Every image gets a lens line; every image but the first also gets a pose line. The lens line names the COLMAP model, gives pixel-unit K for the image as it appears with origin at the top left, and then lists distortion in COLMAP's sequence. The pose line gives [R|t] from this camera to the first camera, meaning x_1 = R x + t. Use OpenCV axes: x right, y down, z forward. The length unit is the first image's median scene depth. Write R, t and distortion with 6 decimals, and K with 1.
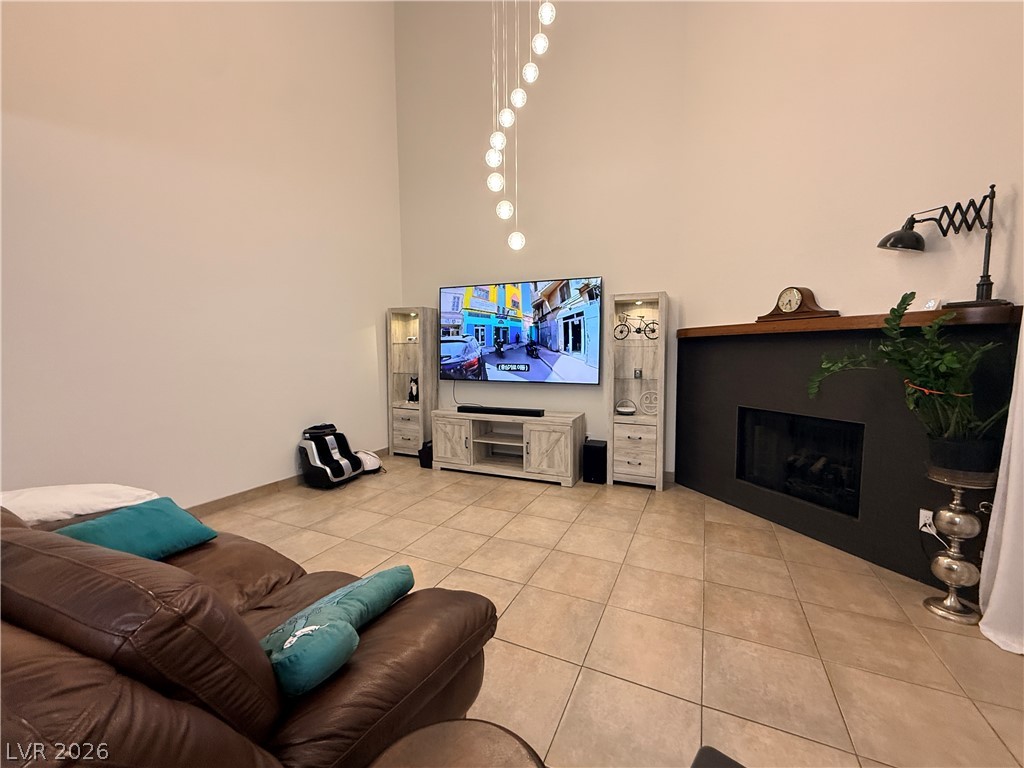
lens RADIAL K [[413.4, 0, 509.5], [0, 413.4, 385.6], [0, 0, 1]] dist [-0.002453, -0.000347]
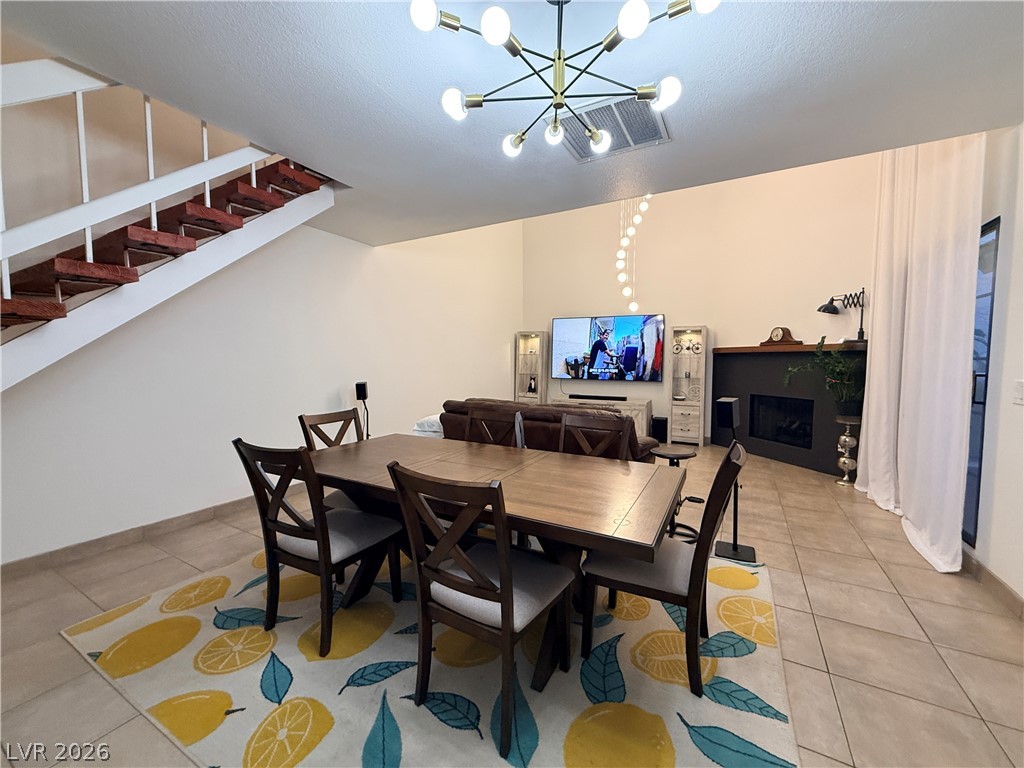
lens RADIAL K [[413.4, 0, 504.1], [0, 413.4, 386.1], [0, 0, 1]] dist [-0.002453, -0.000347]
pose [[0.997430, 0.012366, -0.070567, -0.350771], [-0.013516, 0.999783, -0.015848, 0.061112], [0.070356, 0.016761, 0.997381, -0.798607]]
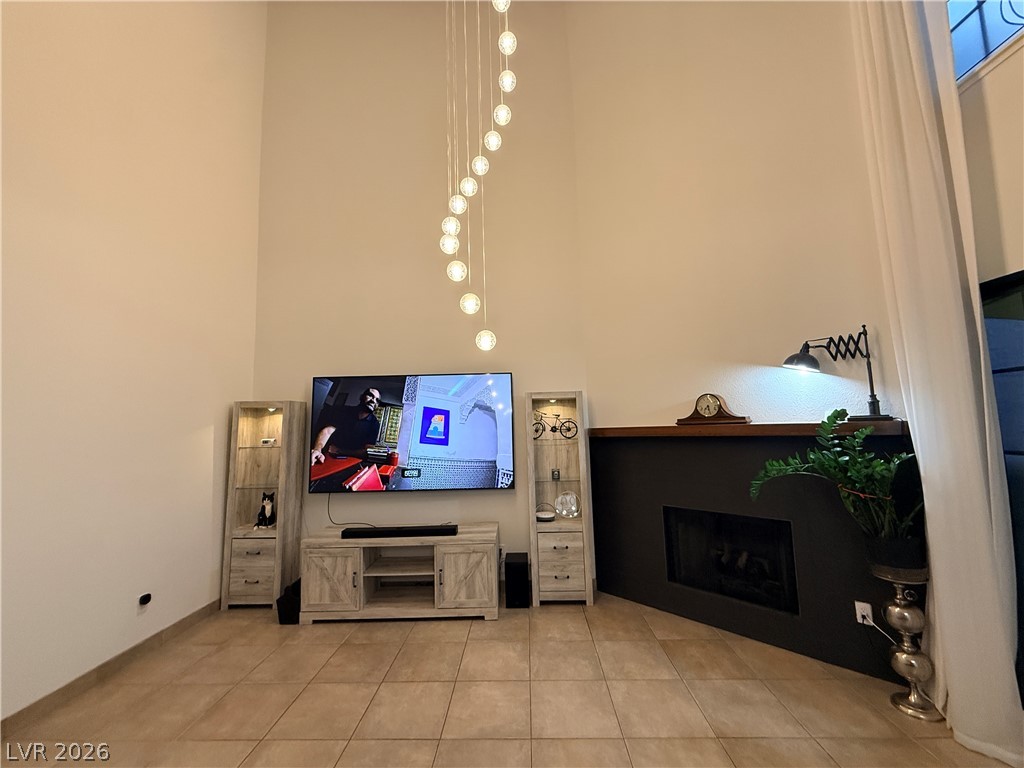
lens RADIAL K [[413.4, 0, 508.6], [0, 413.4, 383.5], [0, 0, 1]] dist [-0.002453, -0.000347]
pose [[0.919107, 0.019315, 0.393535, -0.198824], [0.055746, 0.982375, -0.178413, -0.085997], [-0.390045, 0.185919, 0.901831, 0.186366]]
